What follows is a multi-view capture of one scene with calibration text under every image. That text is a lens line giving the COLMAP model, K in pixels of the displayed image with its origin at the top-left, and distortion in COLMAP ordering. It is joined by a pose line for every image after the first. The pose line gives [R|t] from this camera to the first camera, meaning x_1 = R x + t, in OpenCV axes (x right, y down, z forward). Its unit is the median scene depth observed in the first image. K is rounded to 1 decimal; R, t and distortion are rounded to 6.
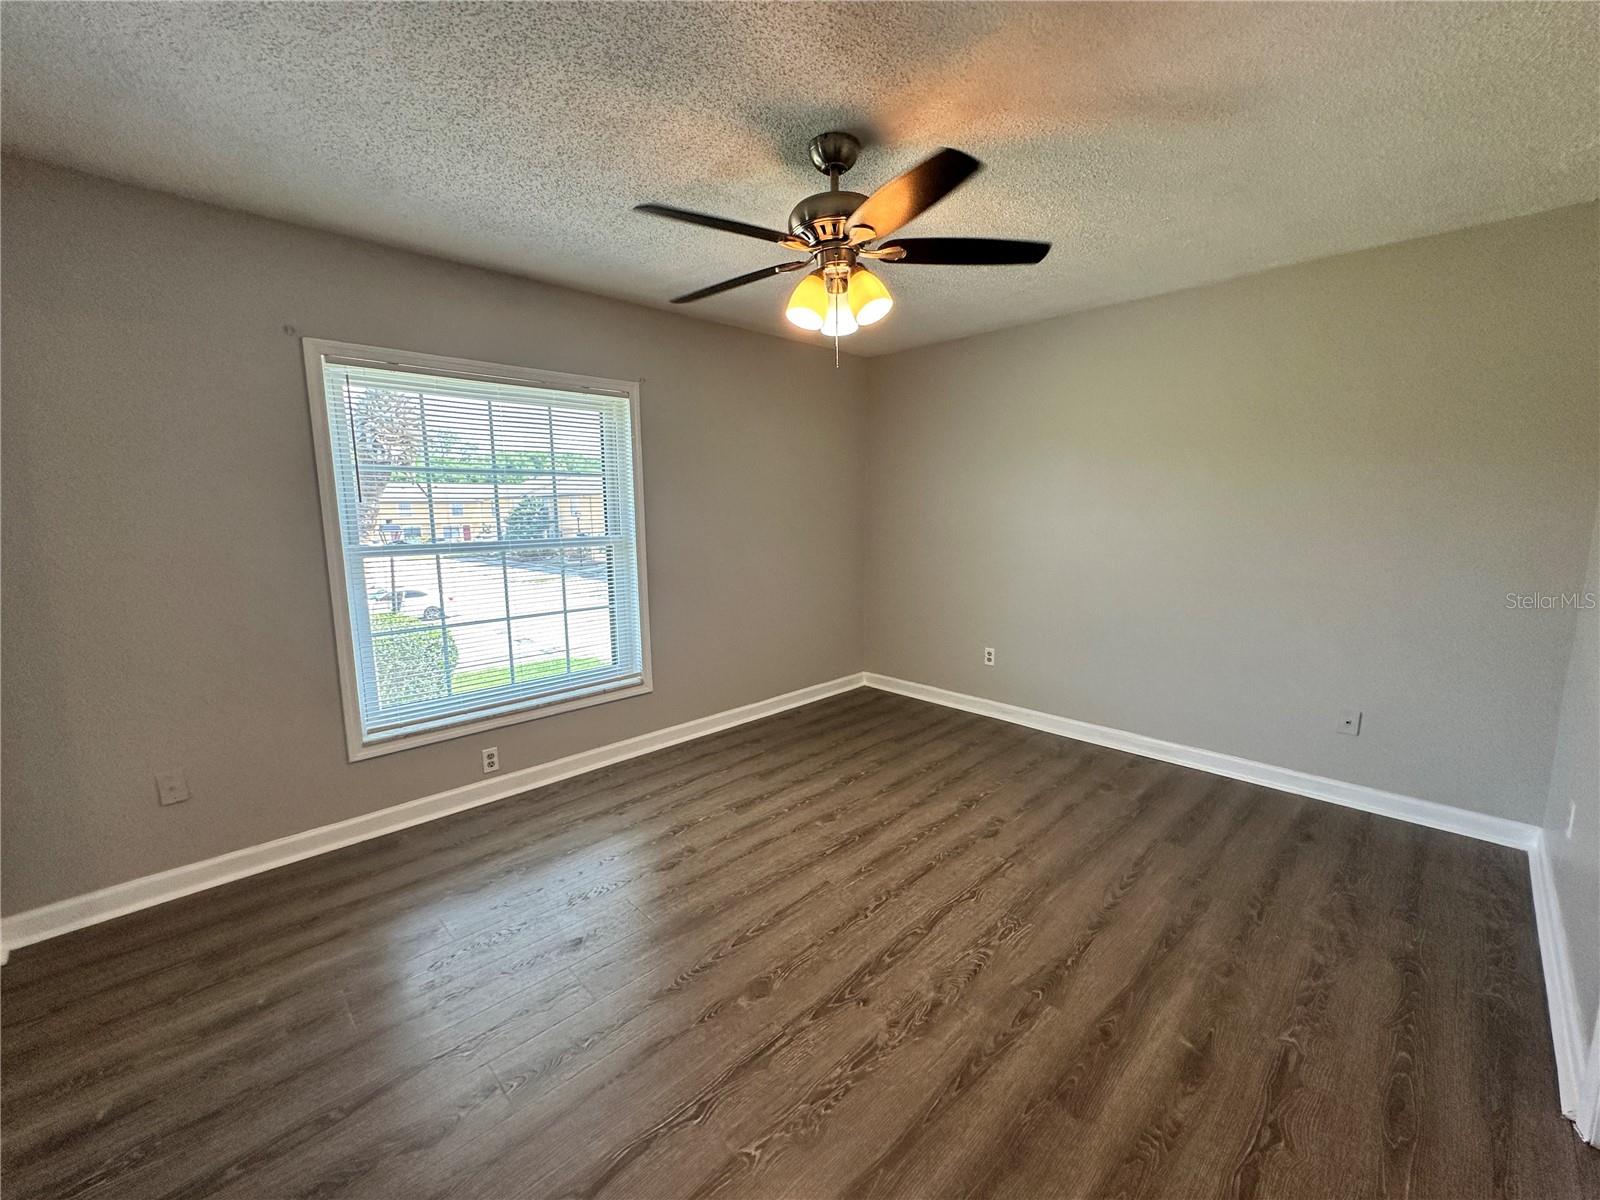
lens RADIAL K [[687.6, 0, 766.3], [0, 687.6, 586.5], [0, 0, 1]] dist [-0.000092, -0.000131]
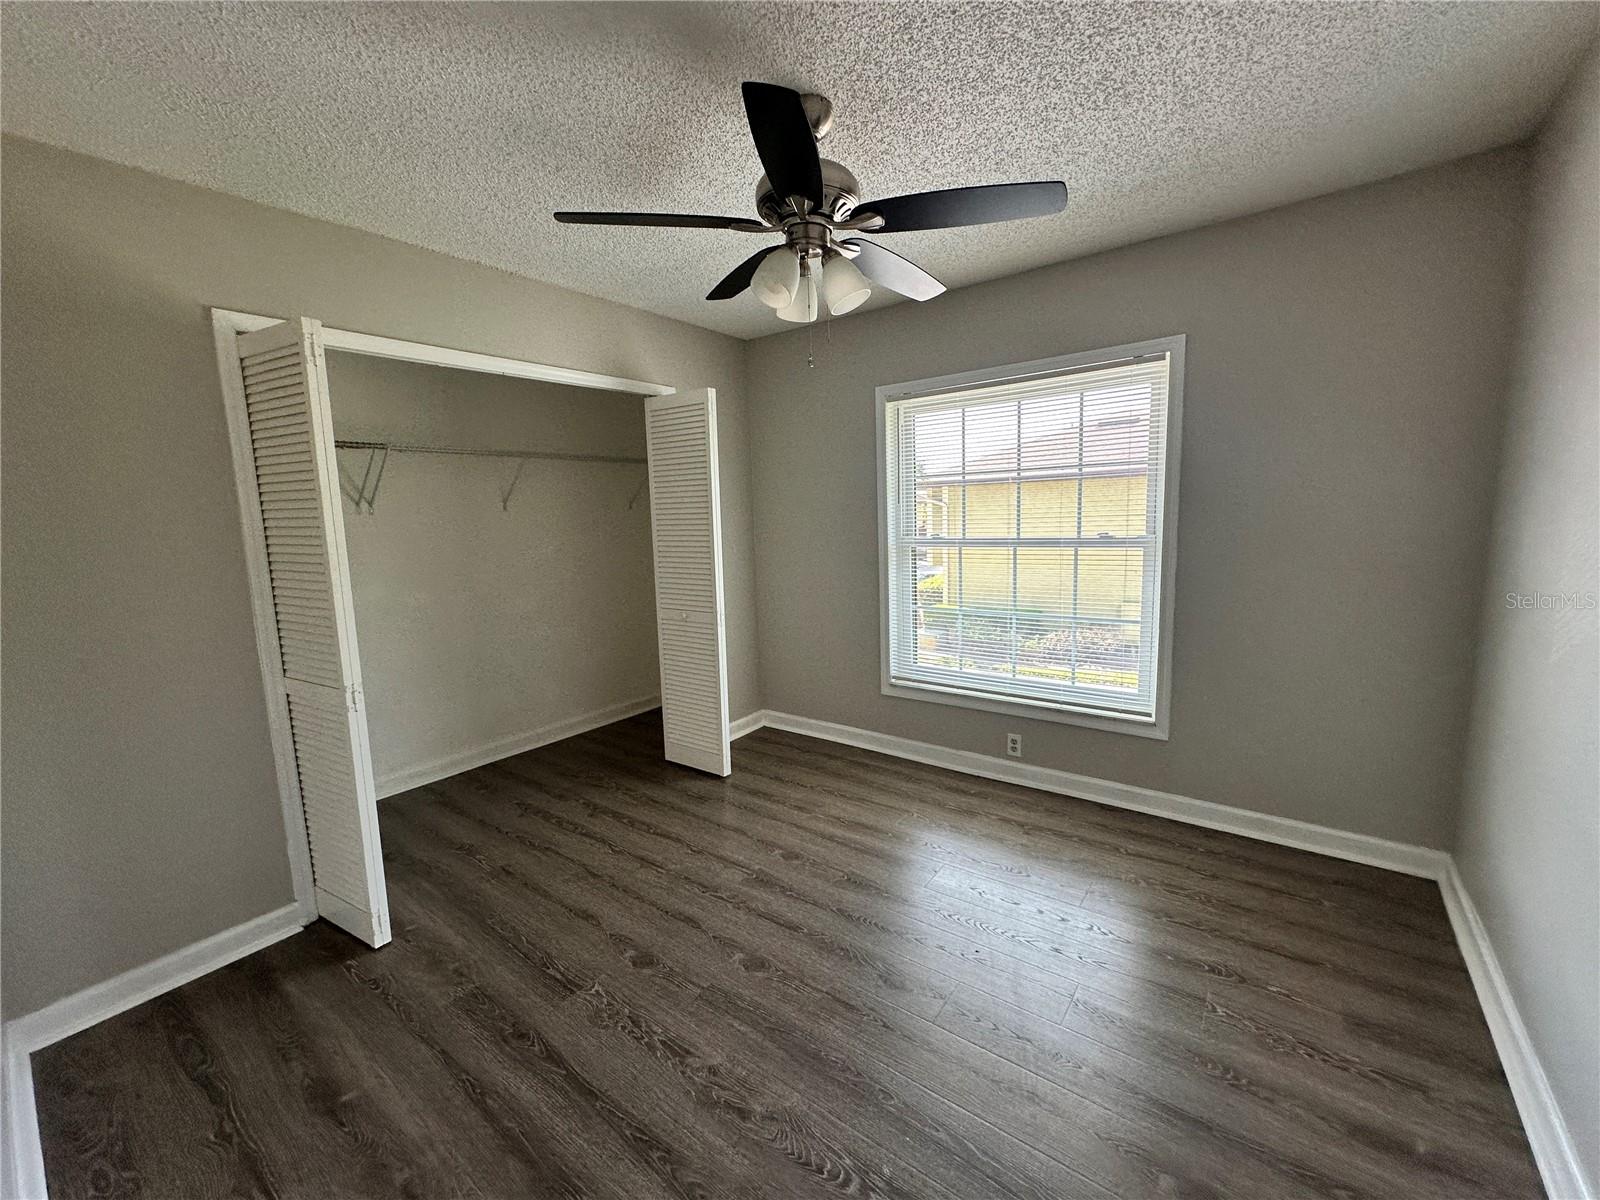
lens RADIAL K [[638.9, 0, 801.4], [0, 638.9, 599.5], [0, 0, 1]] dist [-0.001818, 0.000290]
pose [[0.149072, 0.125117, -0.980879, 0.929584], [-0.099056, 0.988862, 0.111081, -0.098218], [0.983852, 0.080603, 0.159805, 0.889128]]
